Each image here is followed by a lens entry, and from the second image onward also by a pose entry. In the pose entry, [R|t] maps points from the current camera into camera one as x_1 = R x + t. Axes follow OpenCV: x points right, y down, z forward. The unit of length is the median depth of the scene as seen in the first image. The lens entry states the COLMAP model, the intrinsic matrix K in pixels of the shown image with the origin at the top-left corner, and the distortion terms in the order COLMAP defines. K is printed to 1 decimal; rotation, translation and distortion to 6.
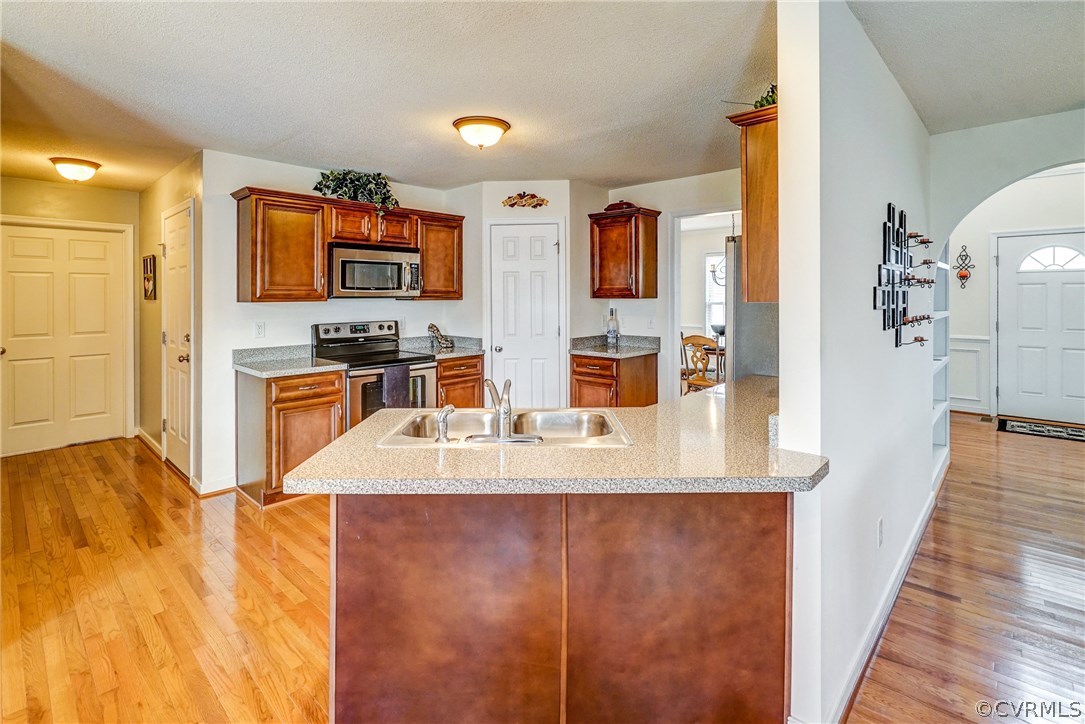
lens RADIAL K [[517.4, 0, 535.2], [0, 517.4, 358.8], [0, 0, 1]] dist [-0.005641, 0.002364]
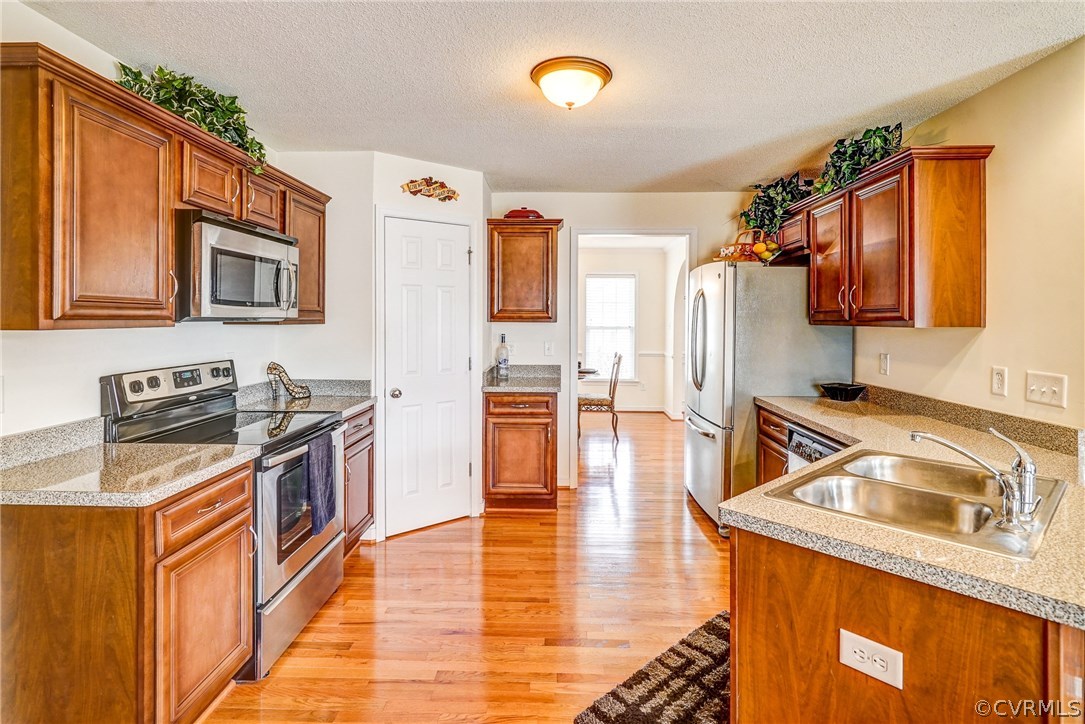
lens RADIAL K [[543.9, 0, 546.6], [0, 543.9, 373.5], [0, 0, 1]] dist [0.005500, 0.000156]
pose [[0.741201, -0.061400, 0.668469, -0.436299], [0.075723, 0.997100, 0.007624, -0.038264], [-0.666998, 0.044967, 0.743701, 0.330568]]
